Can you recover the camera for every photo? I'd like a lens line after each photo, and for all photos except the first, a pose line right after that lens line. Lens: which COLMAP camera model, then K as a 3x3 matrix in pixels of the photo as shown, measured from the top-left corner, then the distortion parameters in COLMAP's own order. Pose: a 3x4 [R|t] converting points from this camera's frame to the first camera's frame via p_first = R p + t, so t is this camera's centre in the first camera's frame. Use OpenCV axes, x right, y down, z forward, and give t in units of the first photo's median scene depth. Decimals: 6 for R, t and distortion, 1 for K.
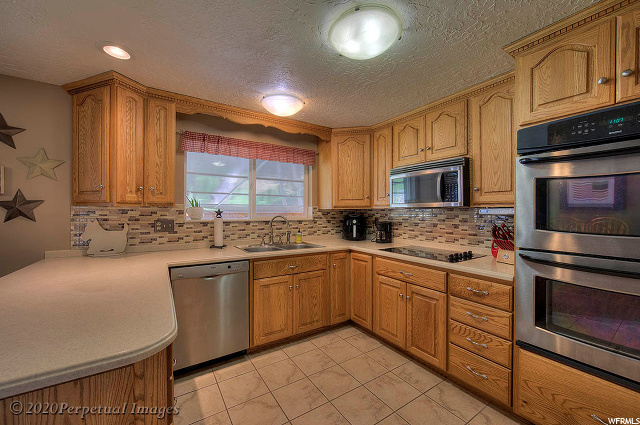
lens RADIAL K [[252.1, 0, 318.6], [0, 252.1, 212.6], [0, 0, 1]] dist [-0.011750, 0.002103]
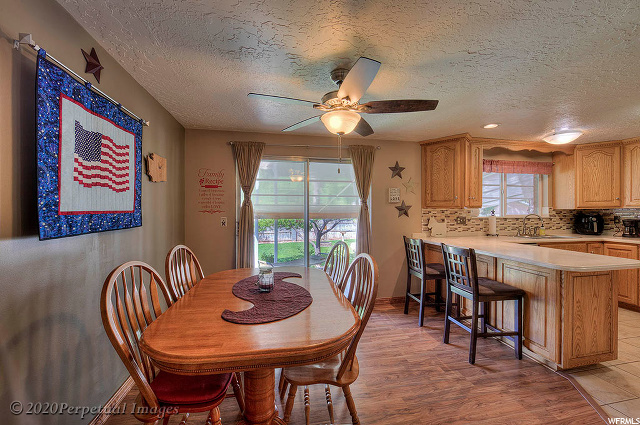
lens RADIAL K [[252.1, 0, 317.9], [0, 252.1, 212.6], [0, 0, 1]] dist [-0.011750, 0.002103]
pose [[0.927949, -0.003269, -0.372693, -0.878869], [0.003482, 0.999994, -0.000103, 0.000000], [0.372691, -0.001202, 0.927955, -0.816639]]
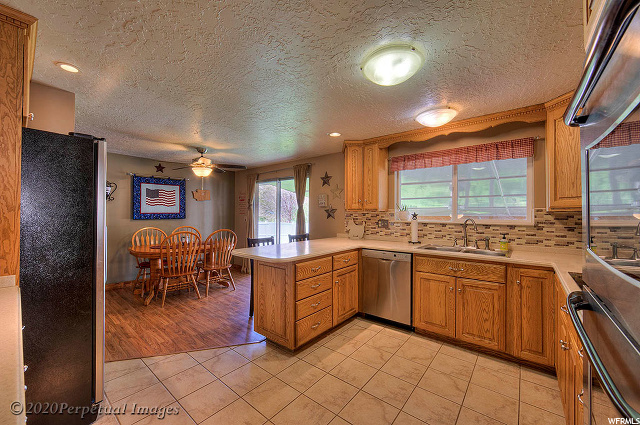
lens RADIAL K [[252.1, 0, 318.4], [0, 252.1, 212.2], [0, 0, 1]] dist [-0.011750, 0.002103]
pose [[0.298319, -0.007765, -0.954435, 0.721656], [-0.007112, 0.999921, -0.010358, 0.001446], [0.954440, 0.009878, 0.298241, 0.186053]]
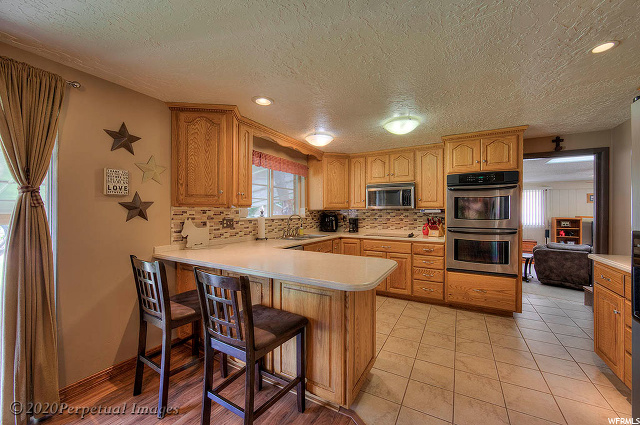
lens RADIAL K [[252.1, 0, 319.4], [0, 252.1, 213.0], [0, 0, 1]] dist [-0.011750, 0.002103]
pose [[0.886282, -0.004937, 0.463119, -0.803200], [0.004167, 0.999988, 0.002686, 0.001295], [-0.463127, -0.000451, 0.886292, -0.298861]]
